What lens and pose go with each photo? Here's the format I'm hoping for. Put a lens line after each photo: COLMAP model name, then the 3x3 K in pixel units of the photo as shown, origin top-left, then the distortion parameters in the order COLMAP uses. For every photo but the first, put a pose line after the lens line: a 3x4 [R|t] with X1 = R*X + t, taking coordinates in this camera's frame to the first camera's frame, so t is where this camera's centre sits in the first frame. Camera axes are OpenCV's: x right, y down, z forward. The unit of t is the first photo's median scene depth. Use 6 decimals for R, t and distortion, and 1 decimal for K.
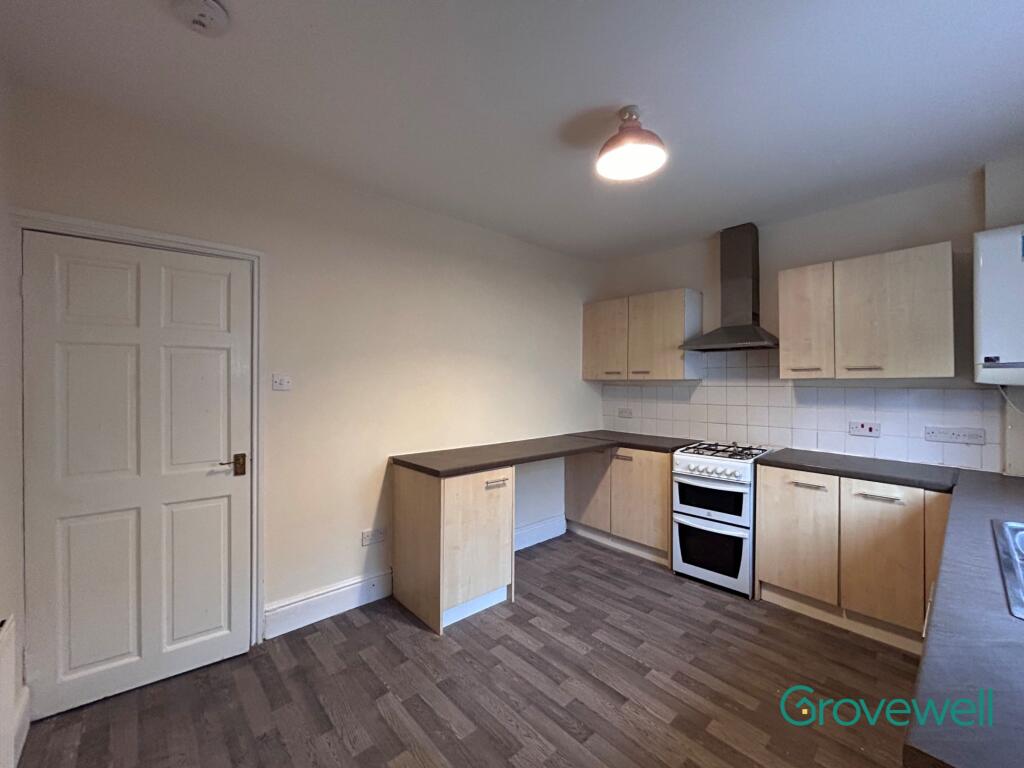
lens RADIAL K [[415.4, 0, 513.2], [0, 415.4, 382.8], [0, 0, 1]] dist [-0.000284, 0.000220]
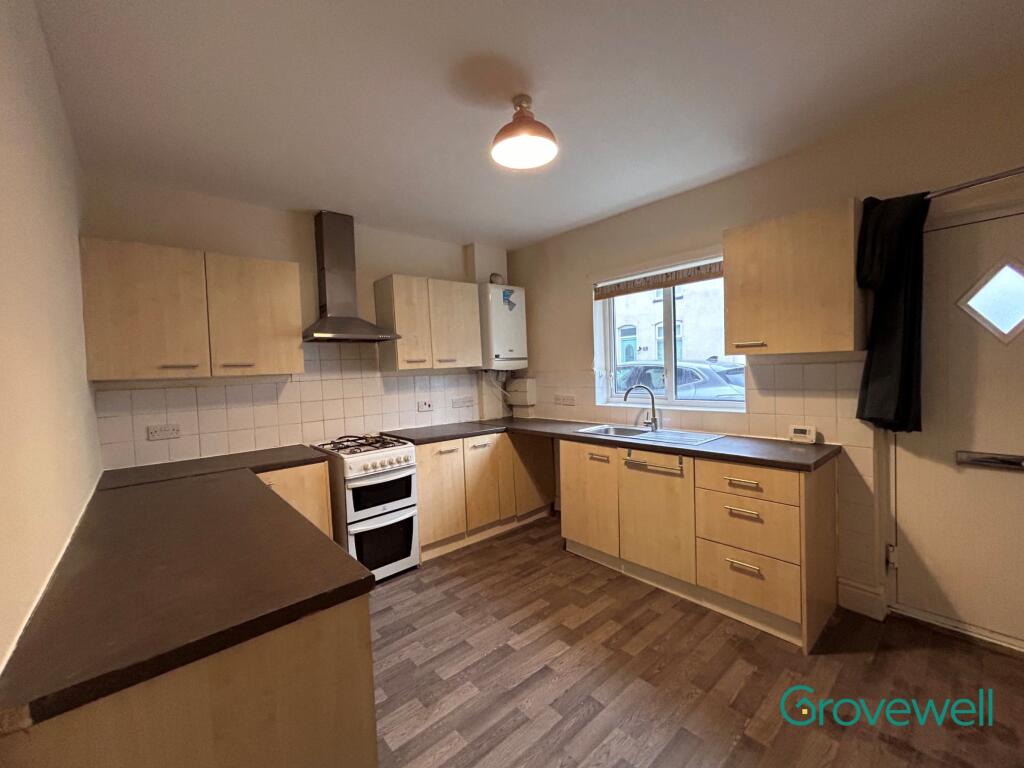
lens RADIAL K [[415.4, 0, 513.0], [0, 415.4, 383.3], [0, 0, 1]] dist [-0.000284, 0.000220]
pose [[0.020212, -0.038735, 0.999045, -0.560429], [0.043594, 0.998333, 0.037826, -0.001752], [-0.998845, 0.042788, 0.021866, 0.763430]]
